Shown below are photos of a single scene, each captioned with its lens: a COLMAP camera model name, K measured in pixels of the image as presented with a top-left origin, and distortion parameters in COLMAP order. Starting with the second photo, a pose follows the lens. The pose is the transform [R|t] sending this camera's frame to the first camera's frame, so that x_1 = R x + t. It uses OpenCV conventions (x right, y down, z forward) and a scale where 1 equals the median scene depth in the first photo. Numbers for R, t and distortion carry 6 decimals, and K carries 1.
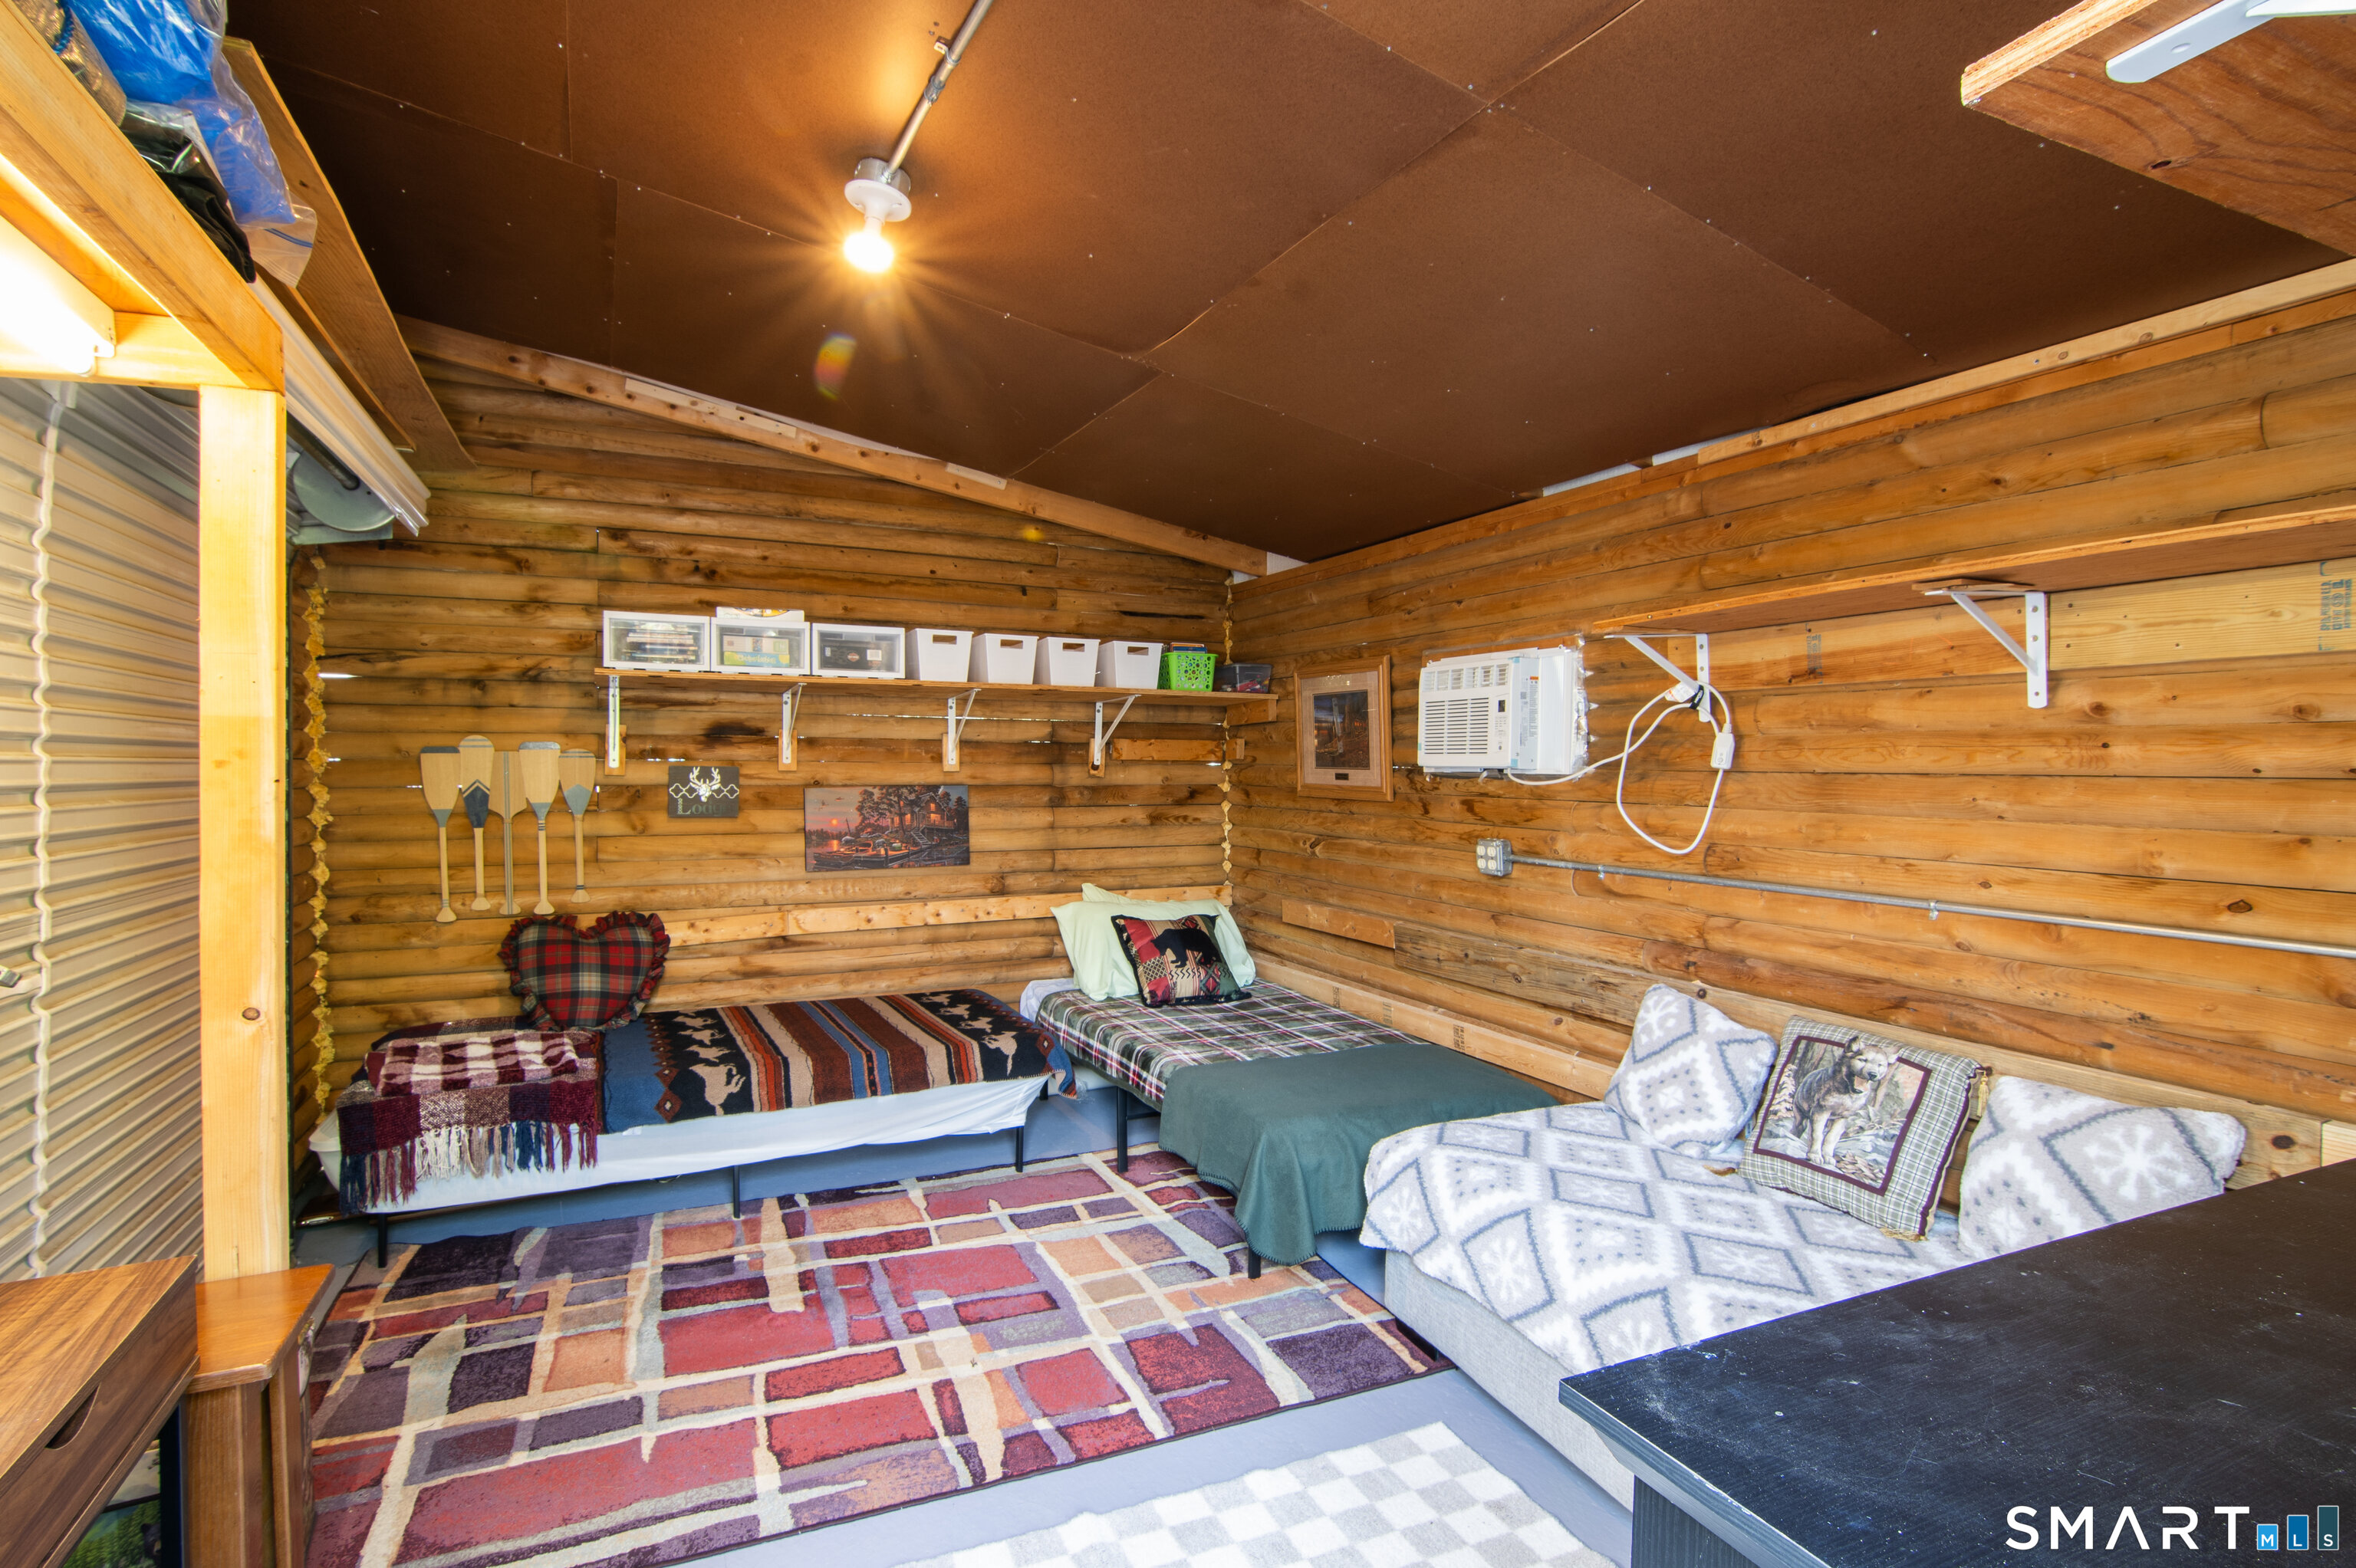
lens RADIAL K [[1159.0, 0, 1175.7], [0, 1159.0, 788.6], [0, 0, 1]] dist [-0.033364, 0.011896]
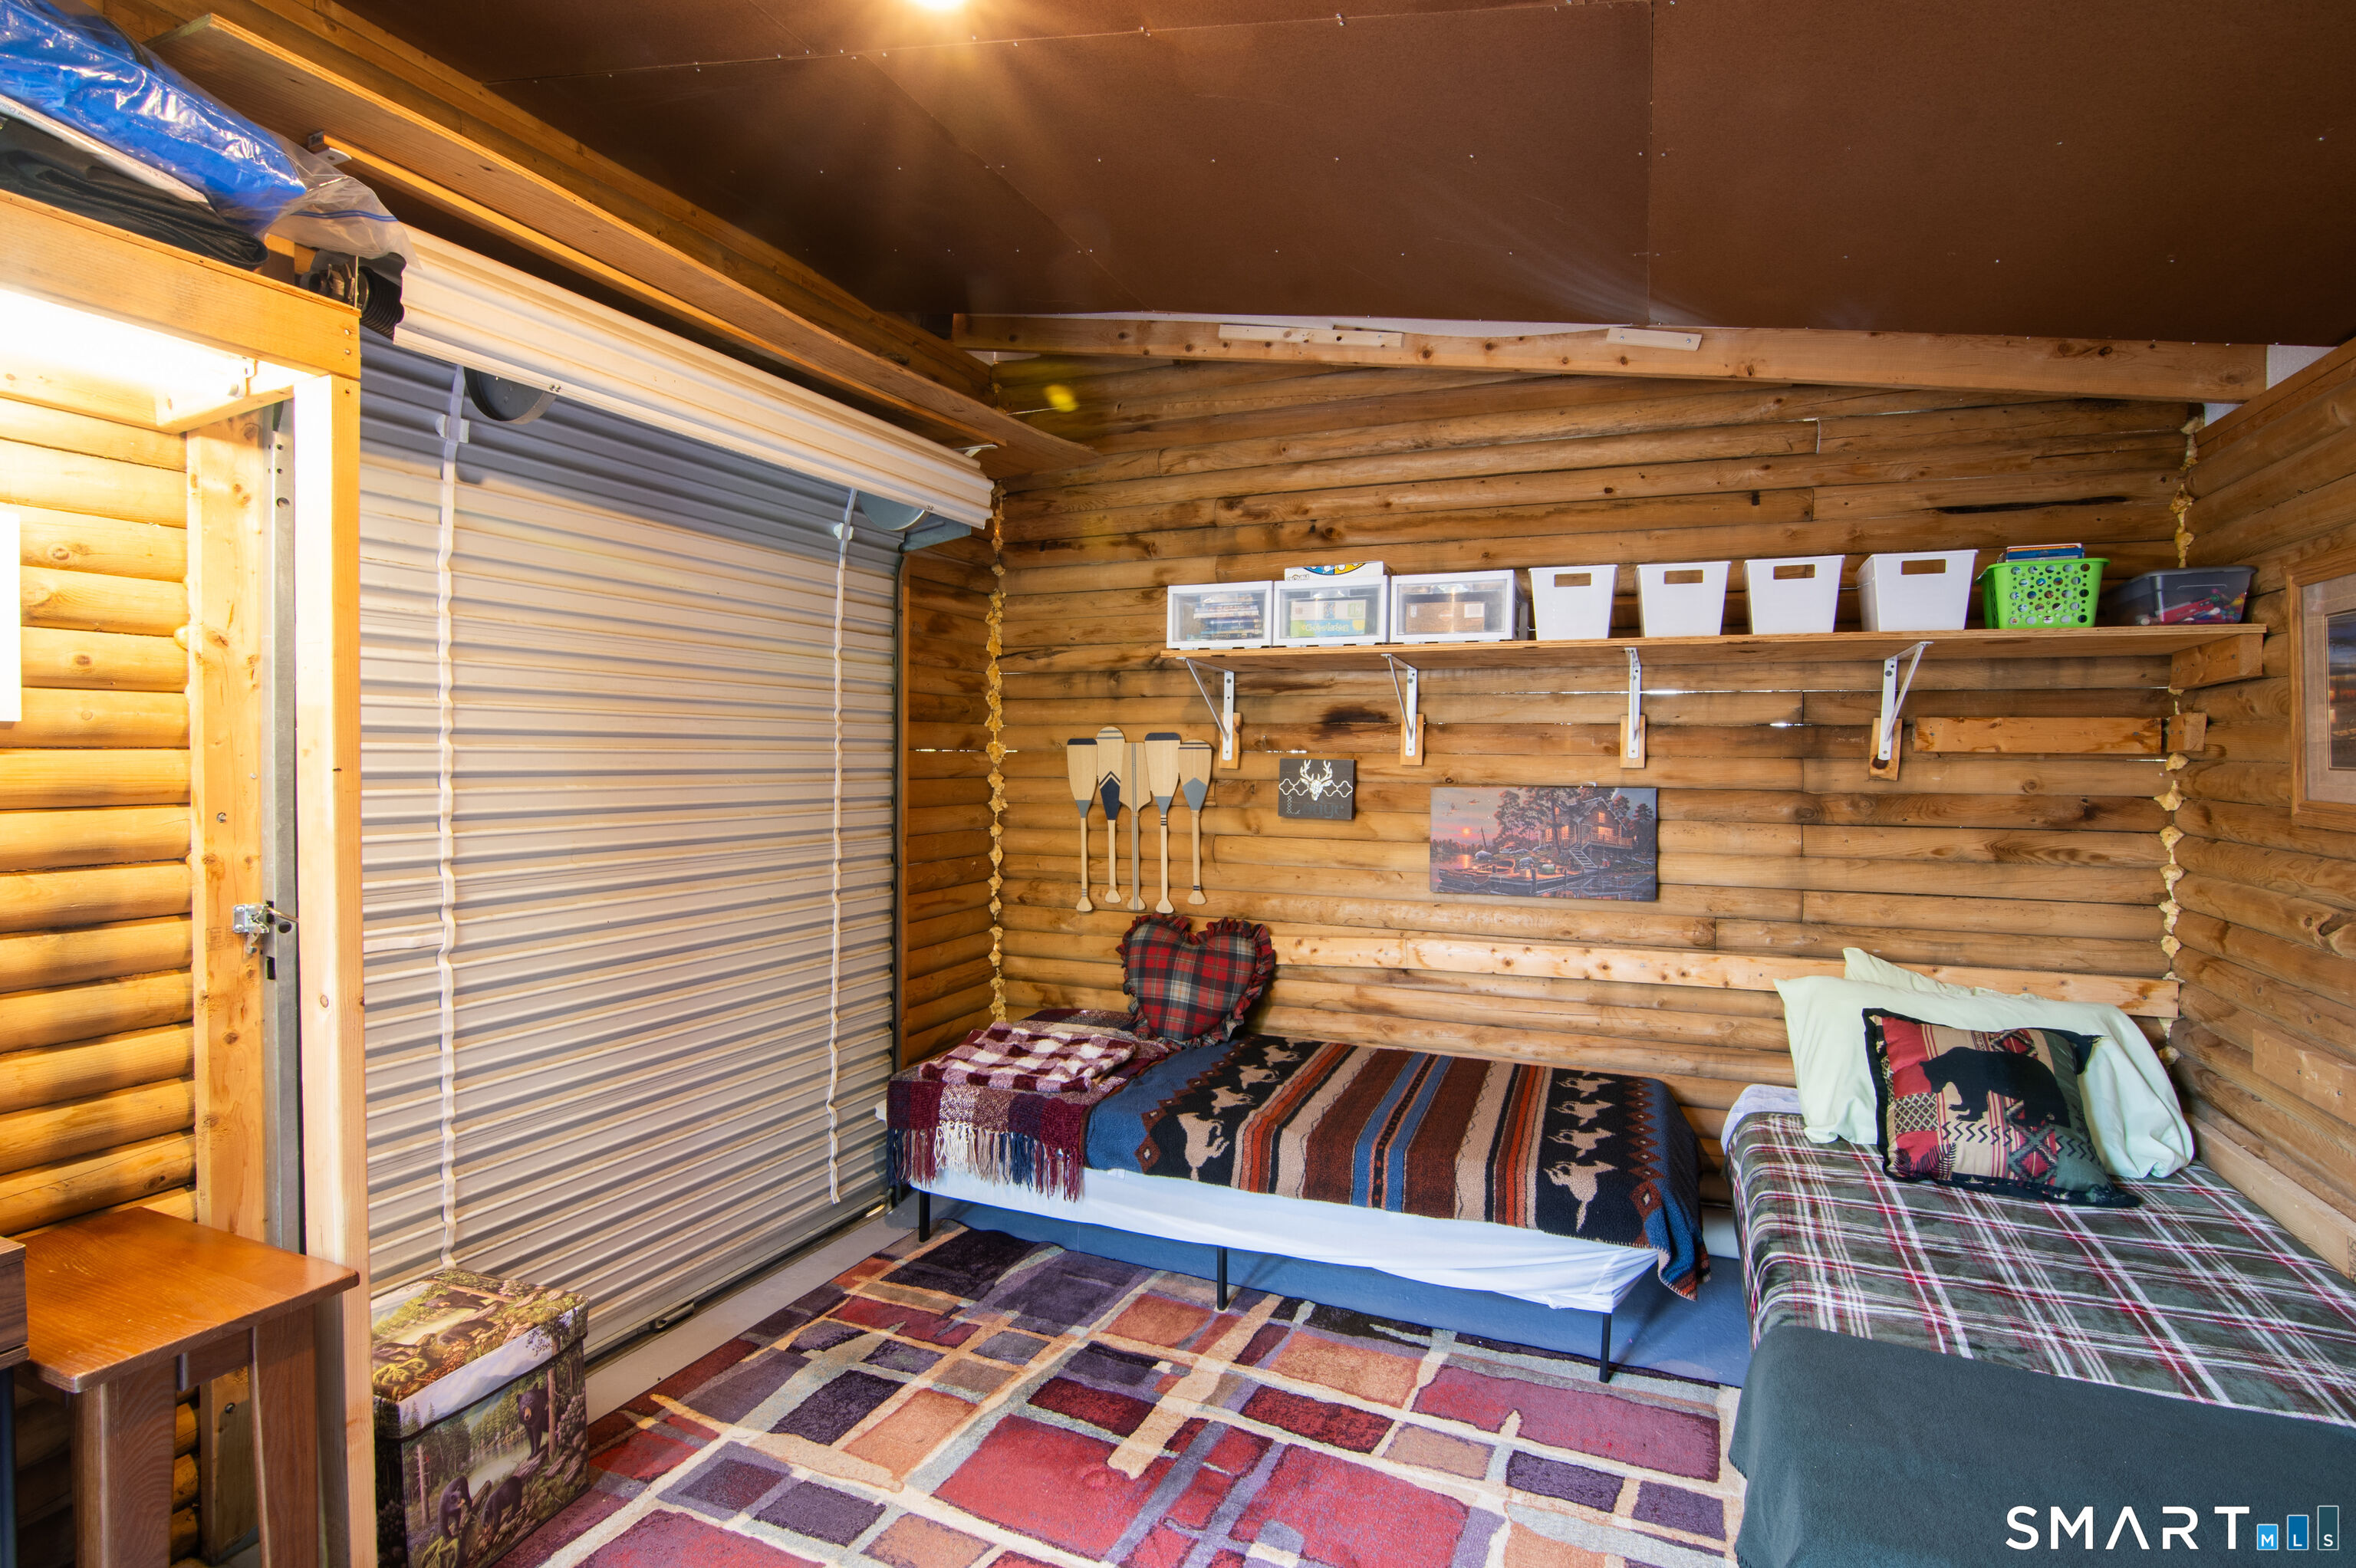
lens RADIAL K [[1159.0, 0, 1175.7], [0, 1159.0, 788.6], [0, 0, 1]] dist [-0.033364, 0.011896]
pose [[0.656313, 0.023283, -0.754129, 0.174051], [-0.019442, 0.999714, 0.013945, -0.007461], [0.754238, 0.005510, 0.656578, 0.359988]]
